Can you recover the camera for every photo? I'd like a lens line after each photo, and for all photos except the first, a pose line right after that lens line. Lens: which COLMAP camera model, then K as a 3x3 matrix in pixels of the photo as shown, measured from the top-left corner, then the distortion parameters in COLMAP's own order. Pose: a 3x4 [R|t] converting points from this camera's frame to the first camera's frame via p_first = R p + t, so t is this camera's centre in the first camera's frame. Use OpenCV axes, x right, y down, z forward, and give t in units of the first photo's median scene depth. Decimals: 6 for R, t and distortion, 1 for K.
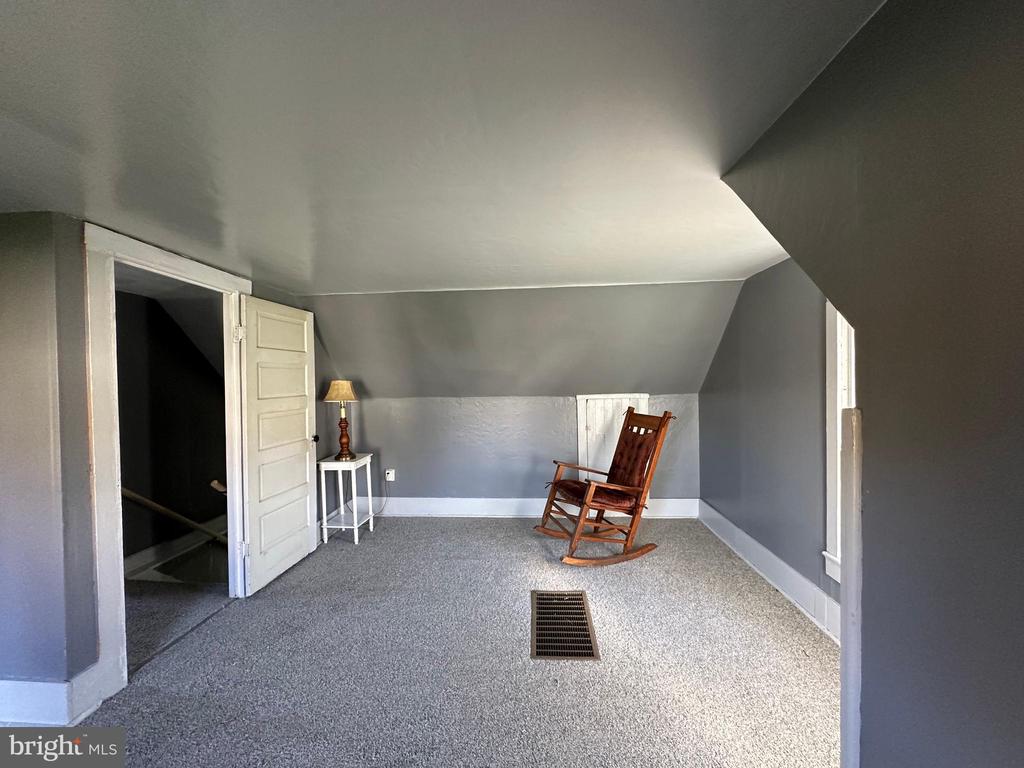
lens RADIAL K [[407.7, 0, 512.0], [0, 407.7, 384.0], [0, 0, 1]] dist [-0.001083, 0.000031]
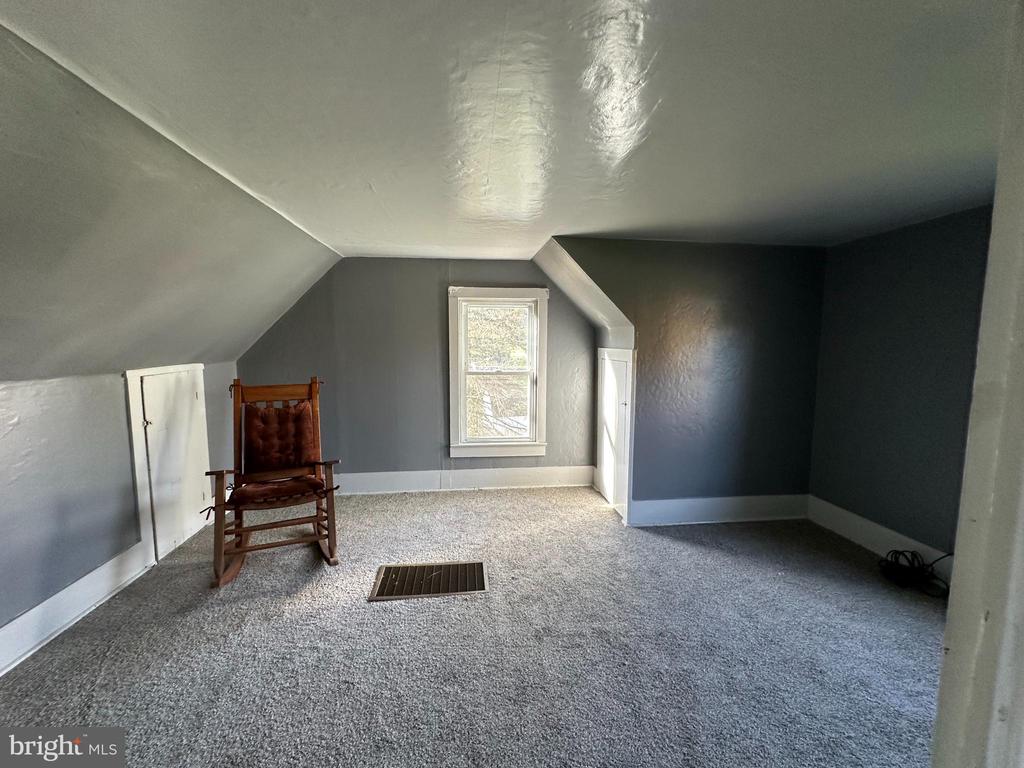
lens RADIAL K [[407.7, 0, 512.0], [0, 407.7, 384.0], [0, 0, 1]] dist [-0.001083, 0.000031]
pose [[-0.187534, -0.089164, 0.978203, -0.522790], [0.011521, 0.995603, 0.092958, -0.002262], [-0.982191, 0.028702, -0.185682, 0.575856]]
